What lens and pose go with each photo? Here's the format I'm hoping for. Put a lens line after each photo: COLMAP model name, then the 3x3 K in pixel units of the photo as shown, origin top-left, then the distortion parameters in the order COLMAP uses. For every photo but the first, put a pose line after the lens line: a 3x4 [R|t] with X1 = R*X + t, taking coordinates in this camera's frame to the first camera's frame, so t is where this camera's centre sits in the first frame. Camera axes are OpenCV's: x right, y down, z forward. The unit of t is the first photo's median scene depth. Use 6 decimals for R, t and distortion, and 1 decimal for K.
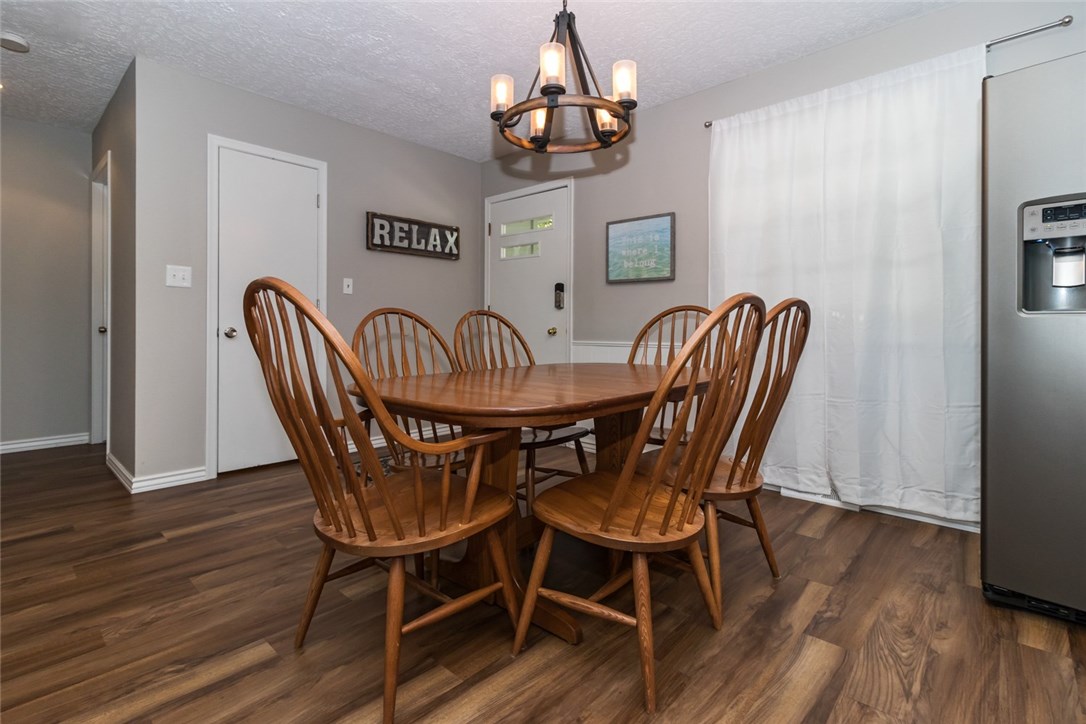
lens RADIAL K [[506.7, 0, 572.1], [0, 506.7, 329.7], [0, 0, 1]] dist [0.001682, 0.003464]
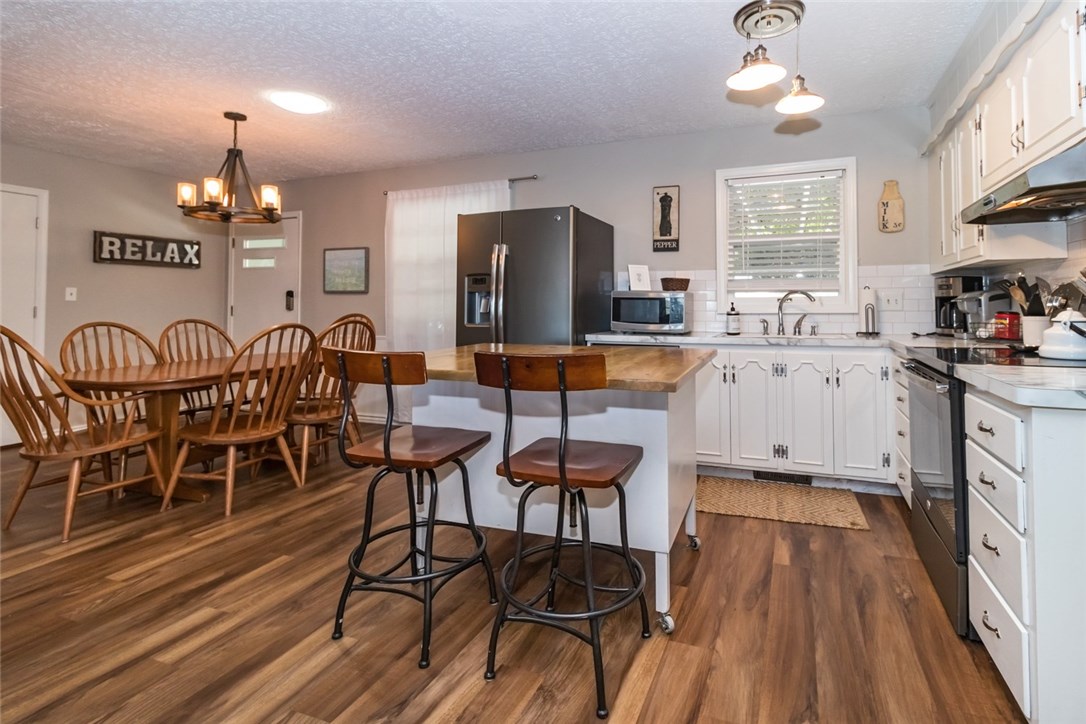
lens RADIAL K [[506.7, 0, 622.4], [0, 506.7, 291.4], [0, 0, 1]] dist [0.001682, 0.003464]
pose [[0.928602, 0.003439, 0.371061, 0.314824], [0.008812, 0.999471, -0.031318, -0.045654], [-0.370972, 0.032352, 0.928080, -0.587014]]
